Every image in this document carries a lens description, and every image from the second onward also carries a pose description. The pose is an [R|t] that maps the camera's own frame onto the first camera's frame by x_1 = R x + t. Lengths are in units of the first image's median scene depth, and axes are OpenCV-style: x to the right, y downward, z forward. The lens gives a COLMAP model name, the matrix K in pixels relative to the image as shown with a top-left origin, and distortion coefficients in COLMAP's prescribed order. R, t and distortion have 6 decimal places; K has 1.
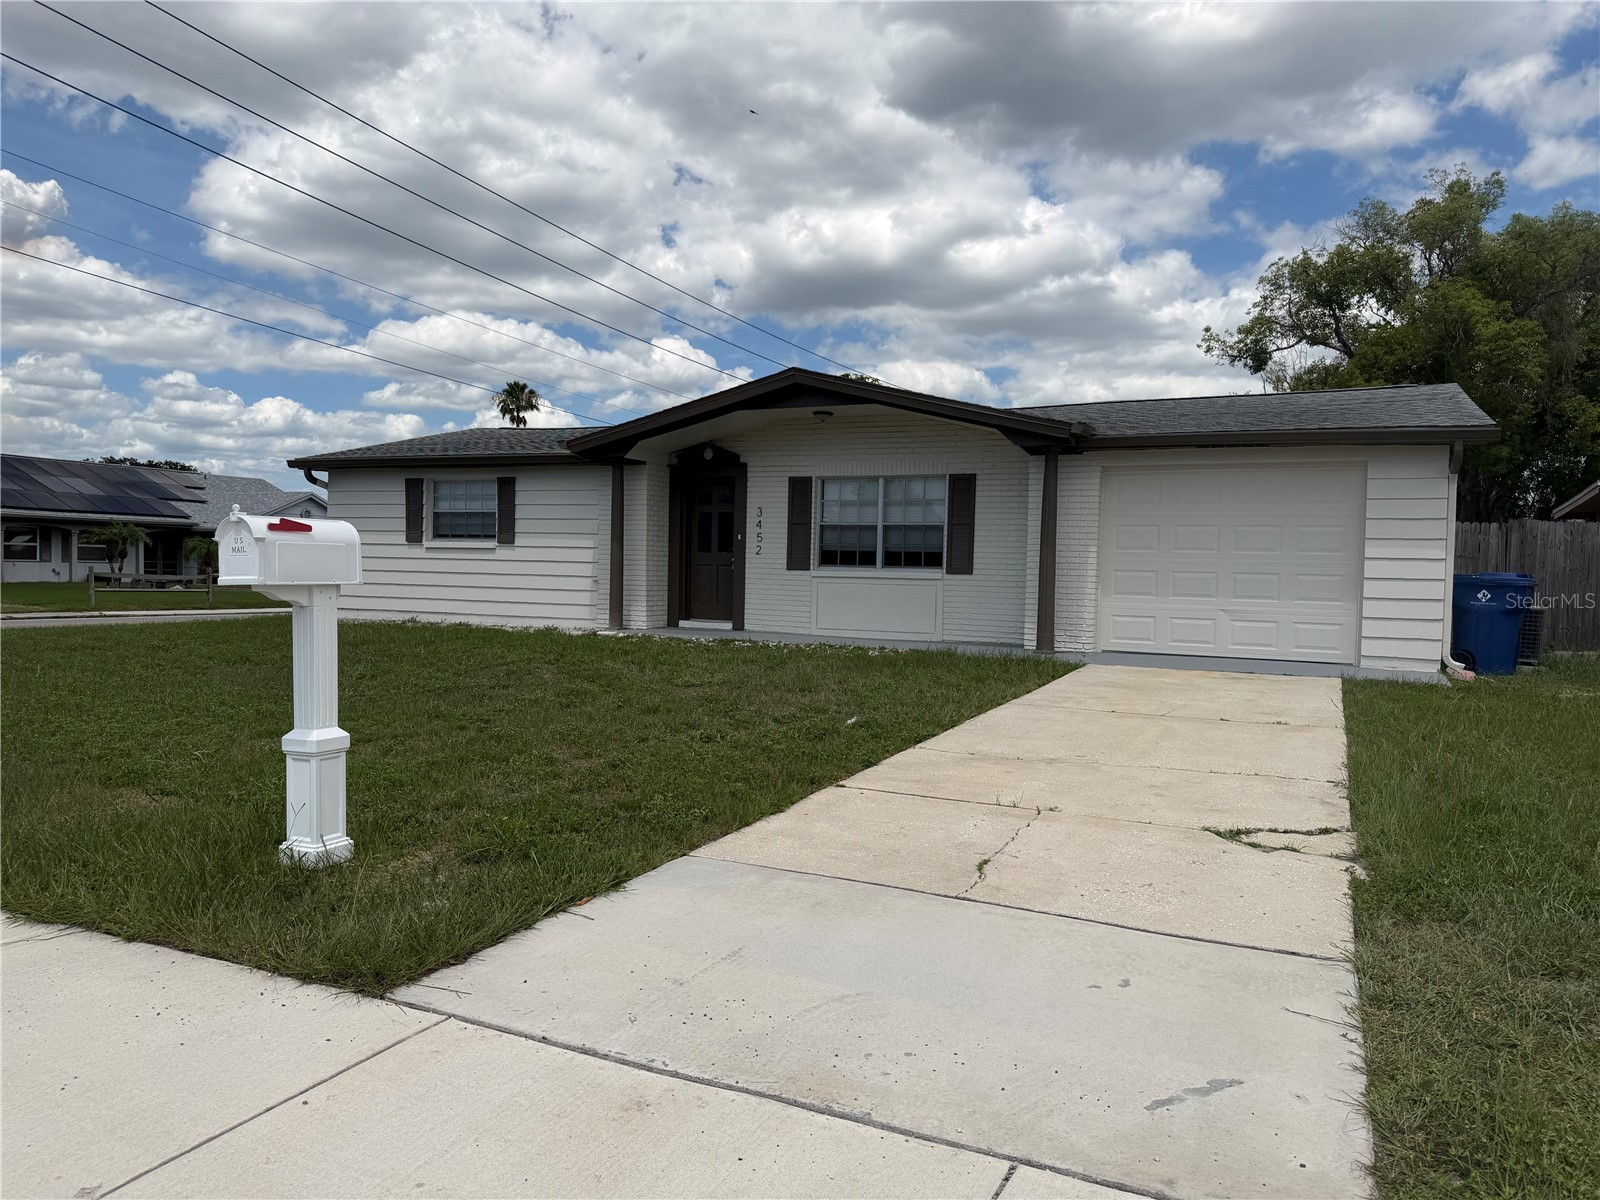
lens RADIAL K [[1109.8, 0, 798.8], [0, 1109.8, 604.2], [0, 0, 1]] dist [0.018624, -0.011779]
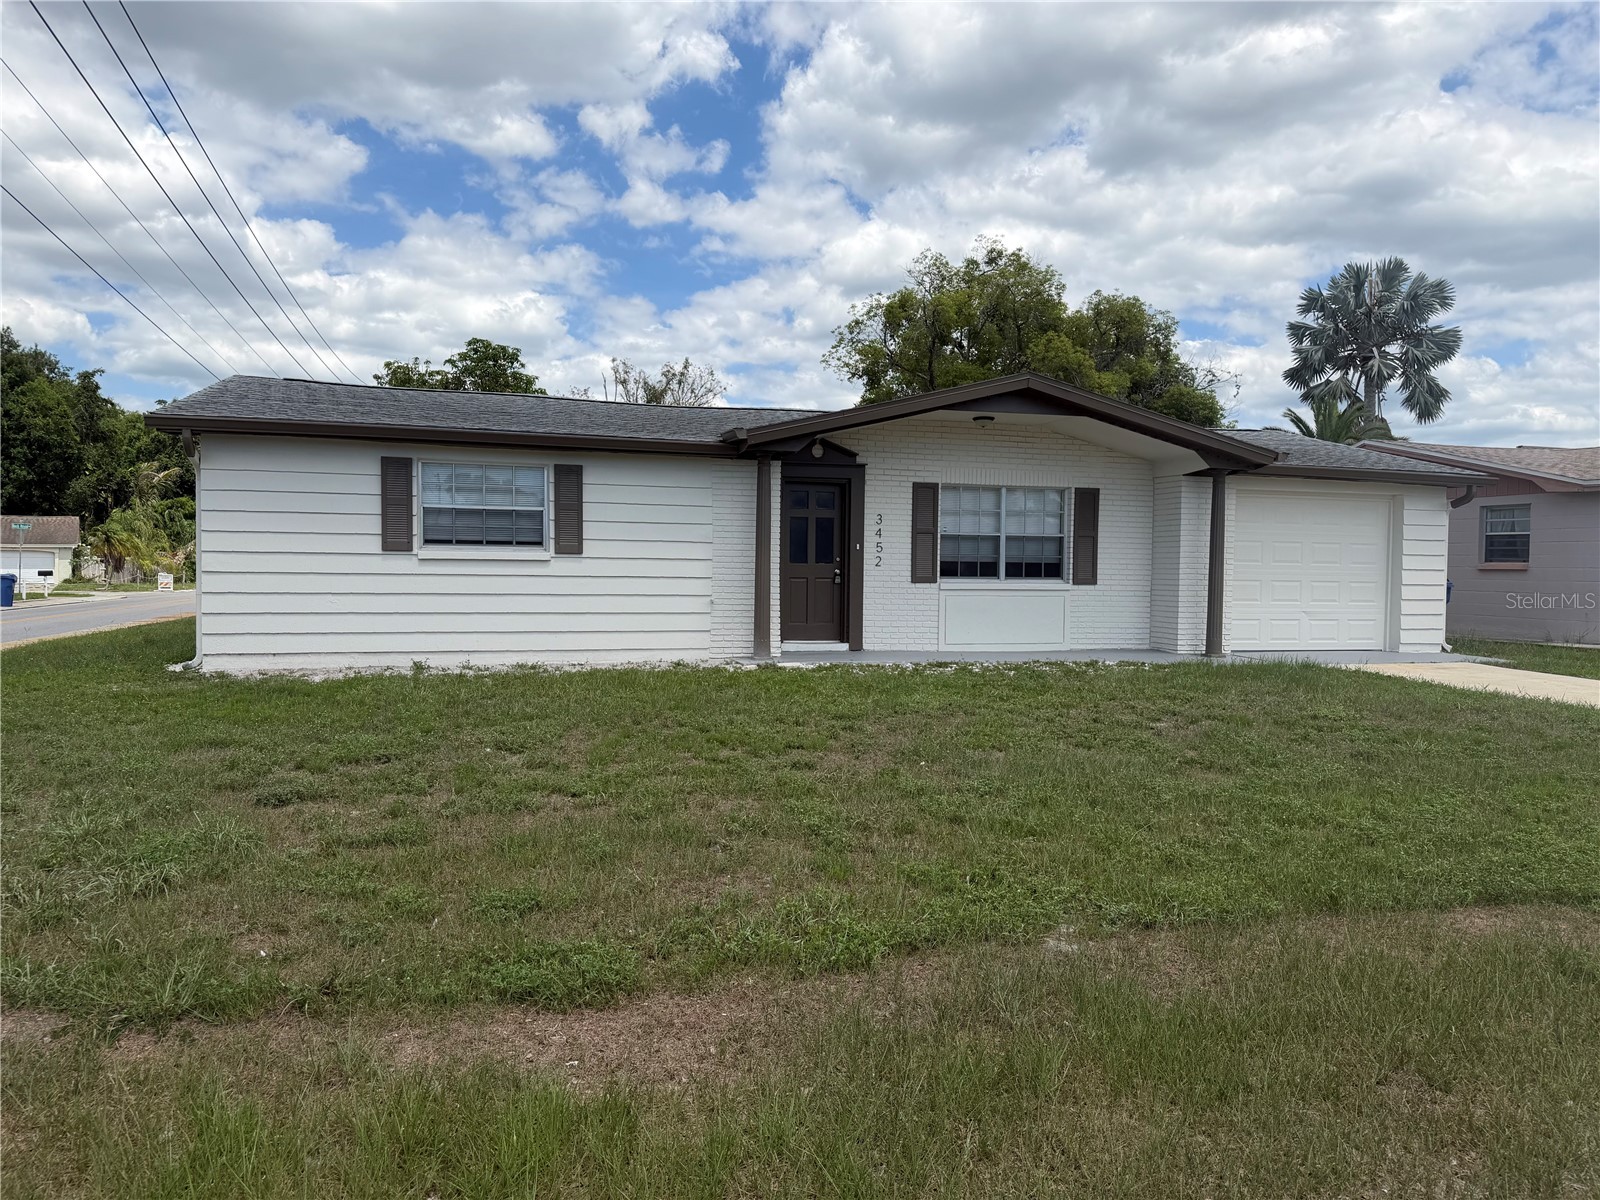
lens RADIAL K [[1109.8, 0, 797.9], [0, 1109.8, 597.0], [0, 0, 1]] dist [0.018624, -0.011779]
pose [[0.757326, -0.028055, 0.652434, -0.672034], [0.025978, 0.999580, 0.012828, -0.033074], [-0.652520, 0.007234, 0.757737, 0.359243]]
